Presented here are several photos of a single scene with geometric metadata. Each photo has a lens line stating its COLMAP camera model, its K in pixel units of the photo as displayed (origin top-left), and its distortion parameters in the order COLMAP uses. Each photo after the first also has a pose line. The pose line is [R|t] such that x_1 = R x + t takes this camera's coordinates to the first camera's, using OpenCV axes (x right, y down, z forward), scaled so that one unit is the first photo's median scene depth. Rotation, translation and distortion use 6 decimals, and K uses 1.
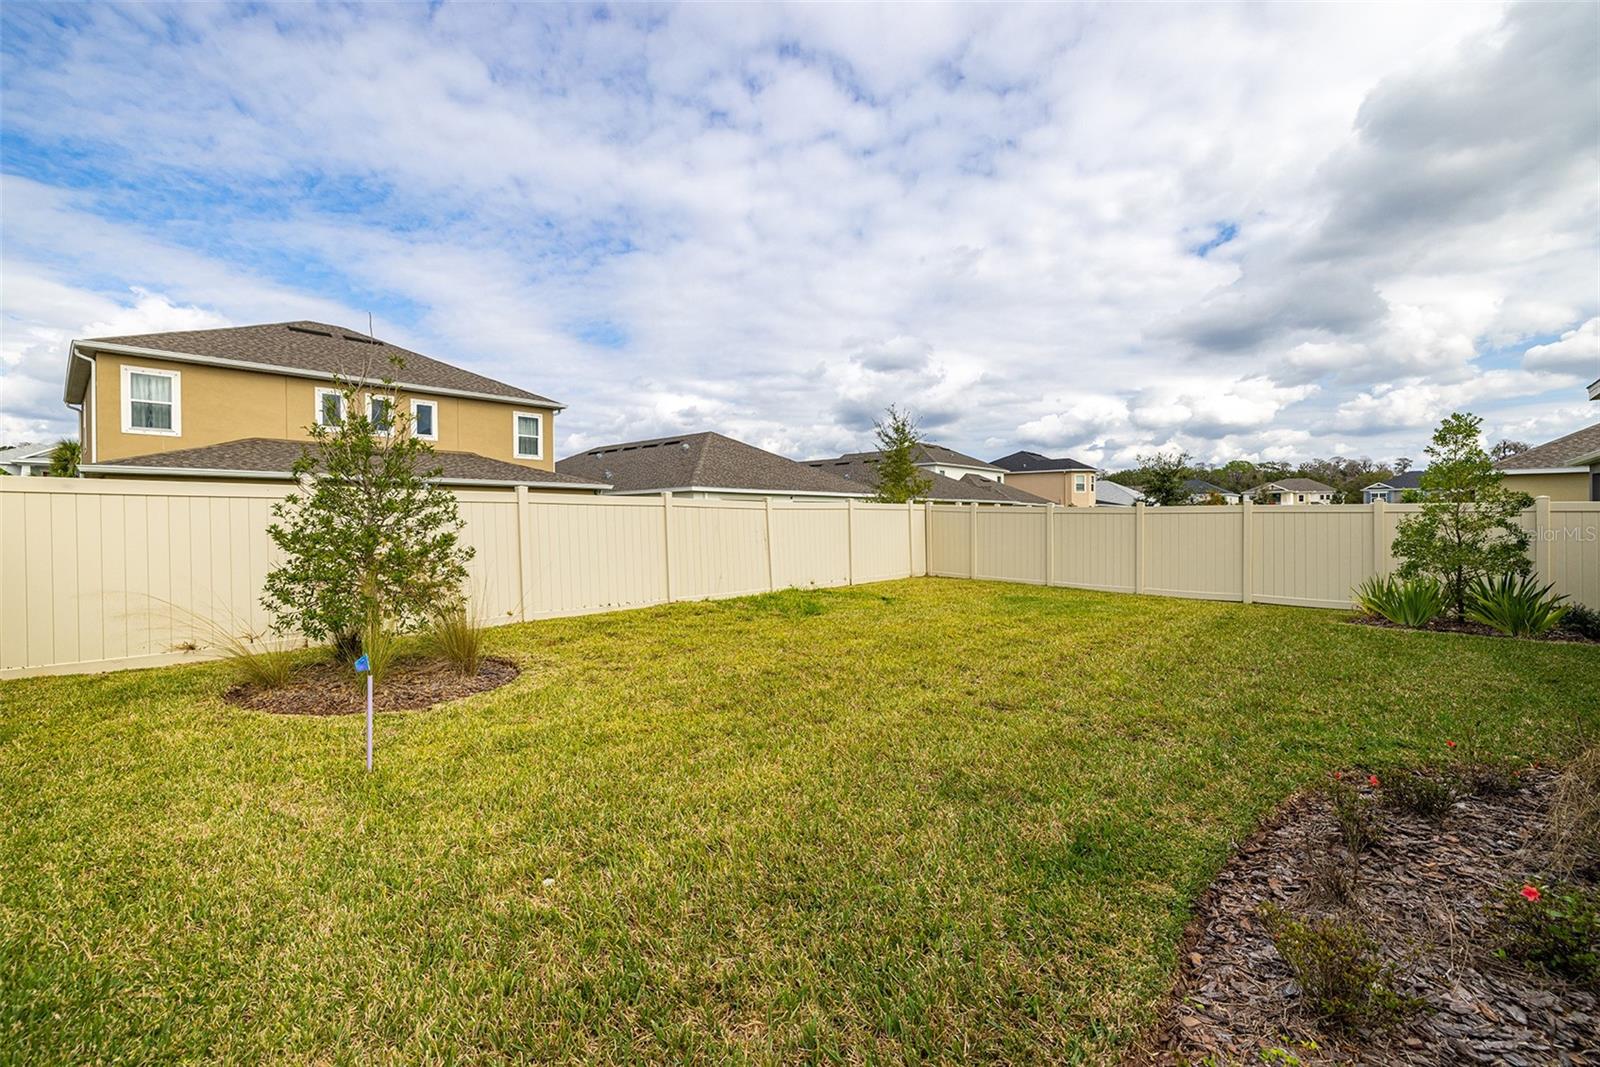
lens RADIAL K [[666.7, 0, 796.4], [0, 666.7, 517.7], [0, 0, 1]] dist [-0.000042, 0.000005]
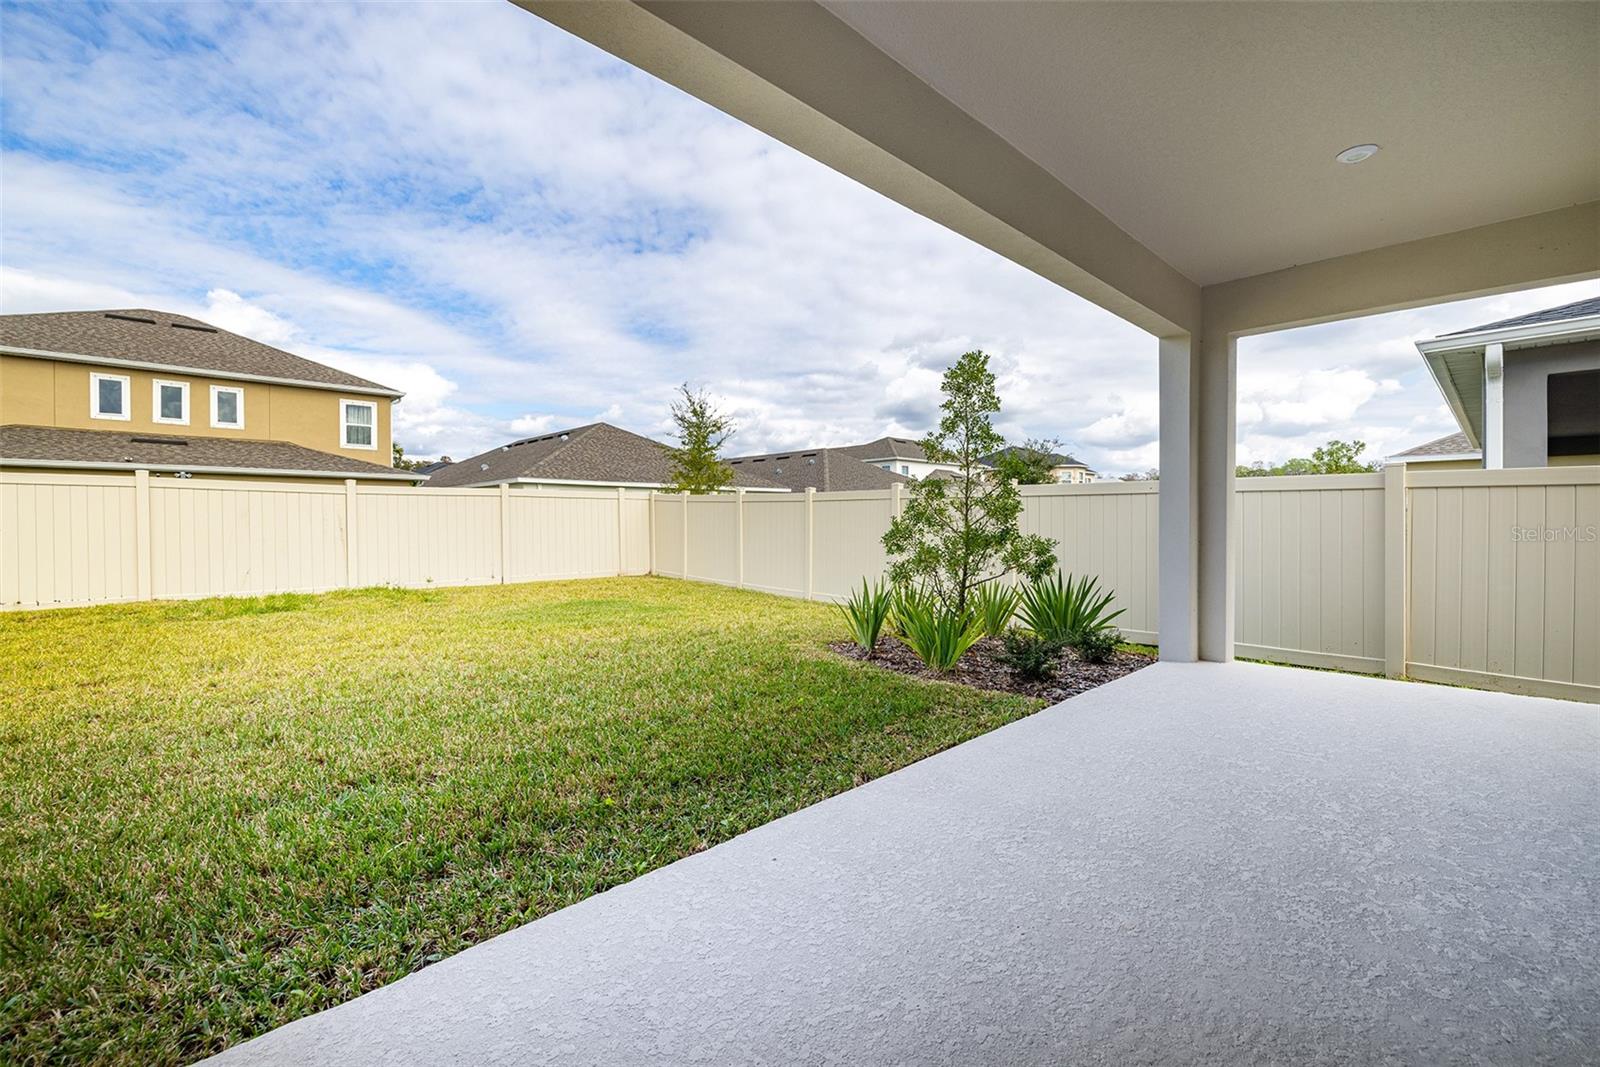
lens RADIAL K [[667.7, 0, 800.0], [0, 667.7, 533.5], [0, 0, 1]] dist [0.000051, 0.000228]
pose [[0.998197, 0.004062, -0.059886, 0.292627], [-0.002575, 0.999687, 0.024873, 0.007886], [0.059968, -0.024674, 0.997895, 0.077554]]
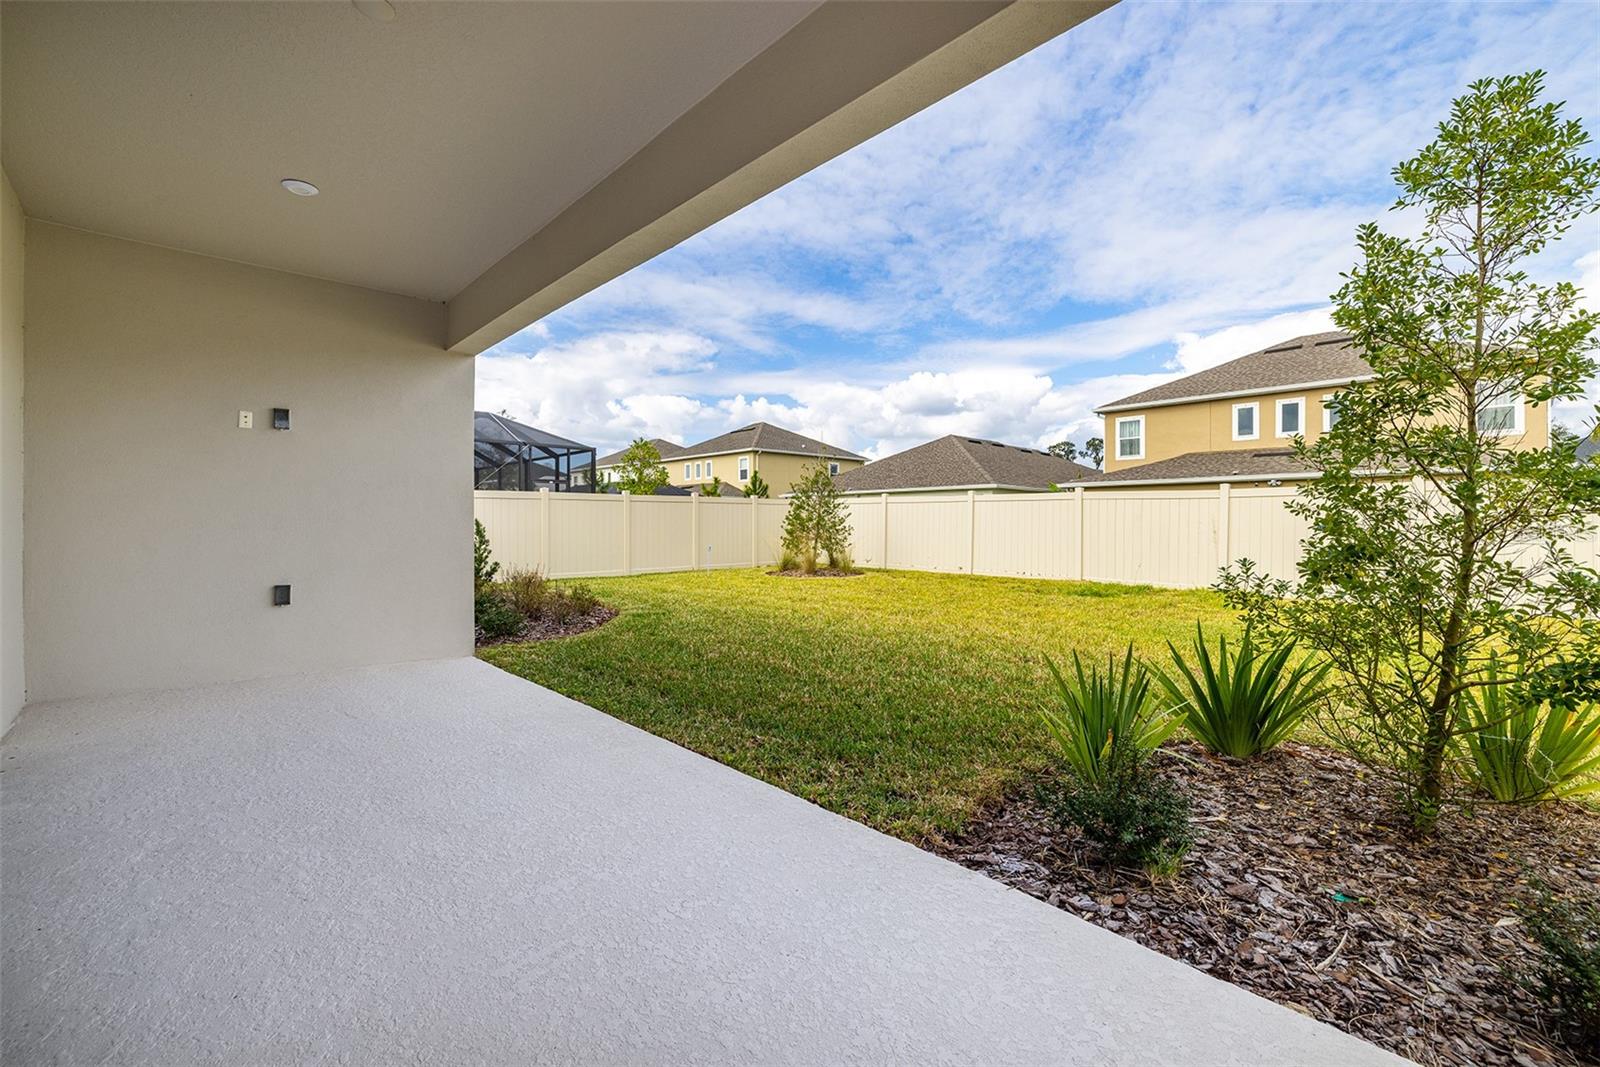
lens RADIAL K [[678.9, 0, 792.5], [0, 678.9, 523.8], [0, 0, 1]] dist [-0.000420, -0.000493]
pose [[-0.063954, 0.006096, -0.997934, 0.444892], [0.000631, 0.999981, 0.006068, 0.008243], [0.997953, -0.000242, -0.063956, 0.237006]]
